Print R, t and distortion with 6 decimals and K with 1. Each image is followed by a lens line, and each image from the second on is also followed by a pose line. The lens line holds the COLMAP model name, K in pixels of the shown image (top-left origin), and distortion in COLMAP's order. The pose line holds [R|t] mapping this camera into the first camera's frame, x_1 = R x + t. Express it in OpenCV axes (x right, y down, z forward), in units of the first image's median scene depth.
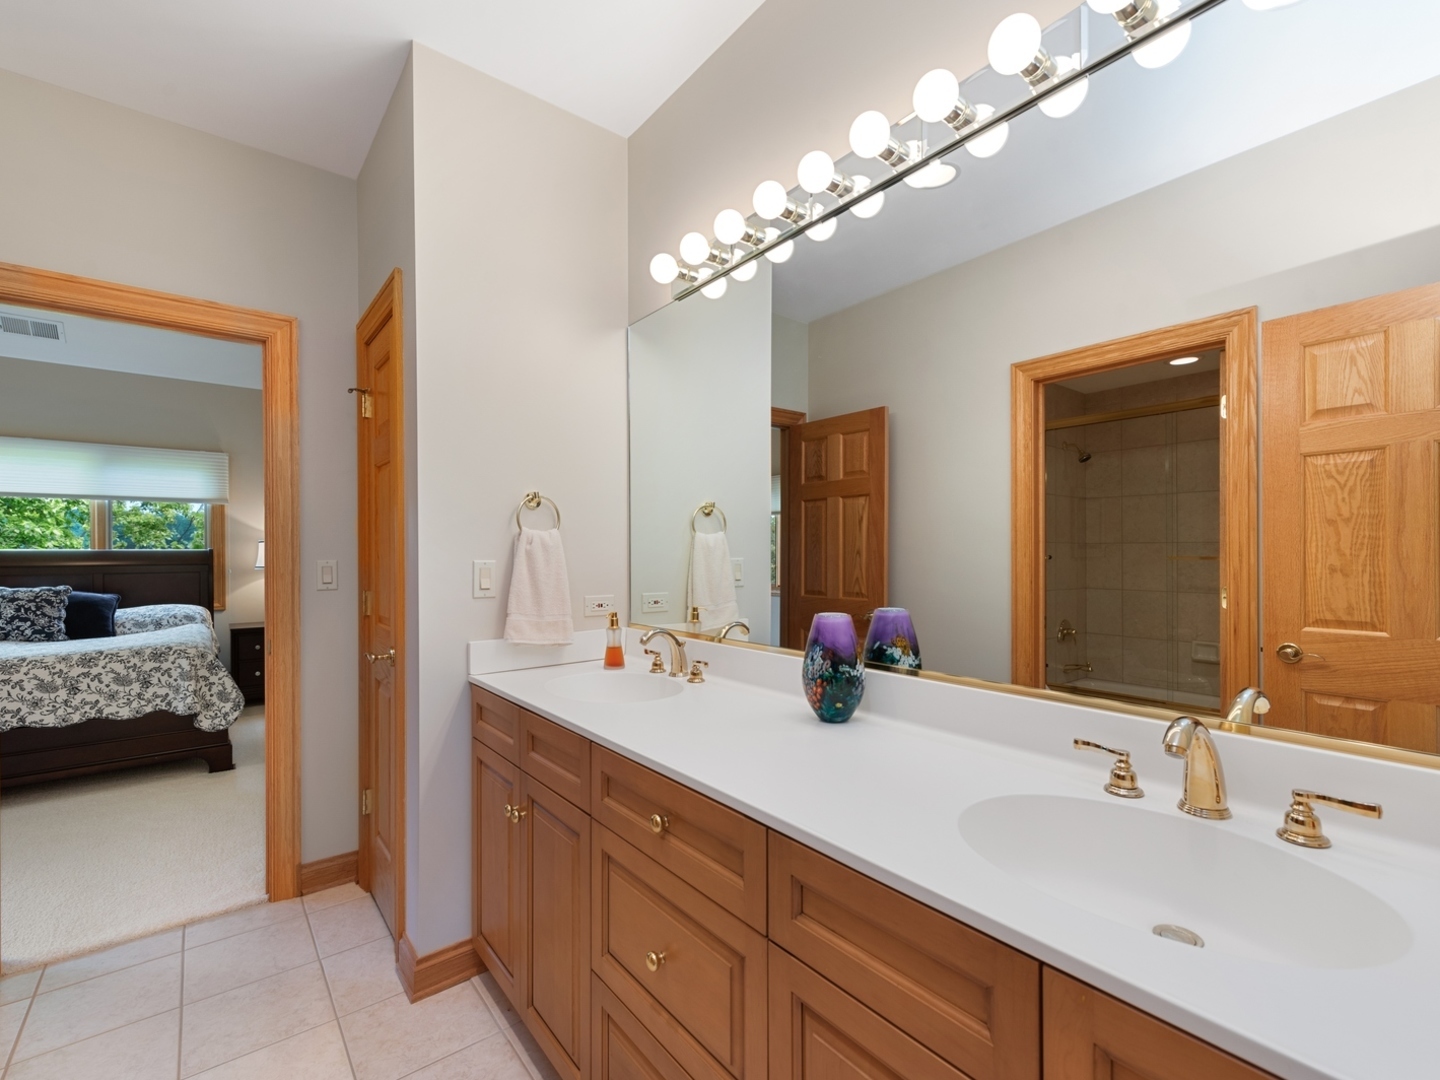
lens RADIAL K [[657.1, 0, 720.3], [0, 657.1, 547.4], [0, 0, 1]] dist [-0.003607, -0.000394]
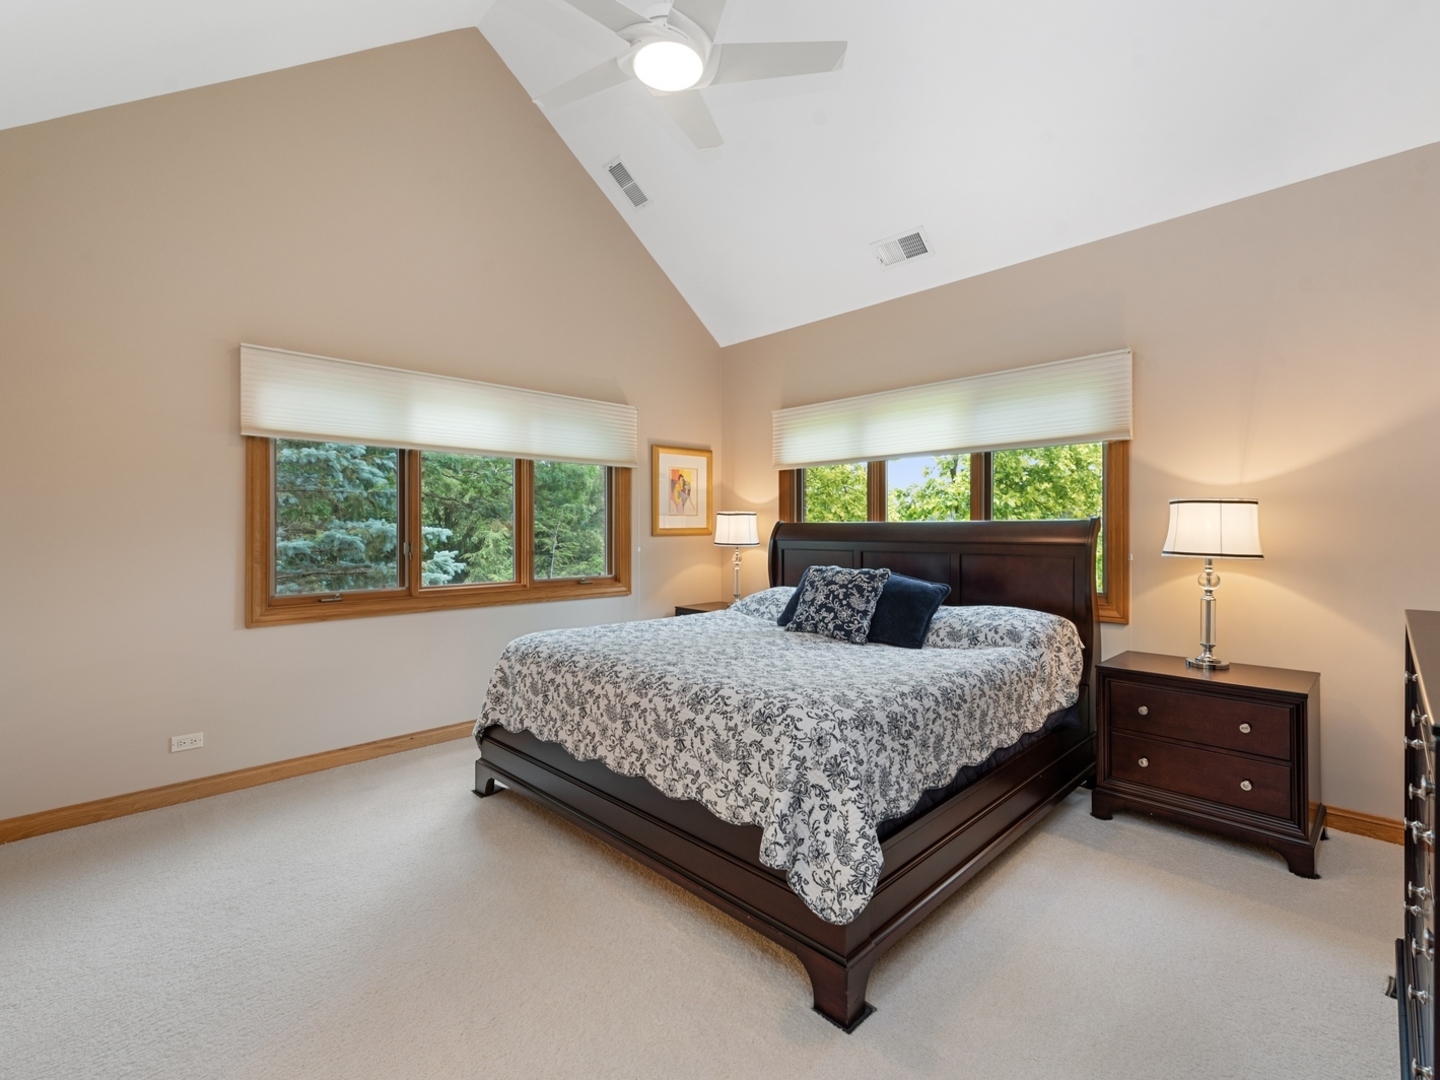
lens RADIAL K [[657.1, 0, 720.5], [0, 657.1, 531.9], [0, 0, 1]] dist [-0.003607, -0.000394]
pose [[0.101860, 0.007048, -0.994774, -0.293499], [0.006181, 0.999951, 0.007717, 0.010441], [0.994780, -0.006935, 0.101811, 0.780388]]
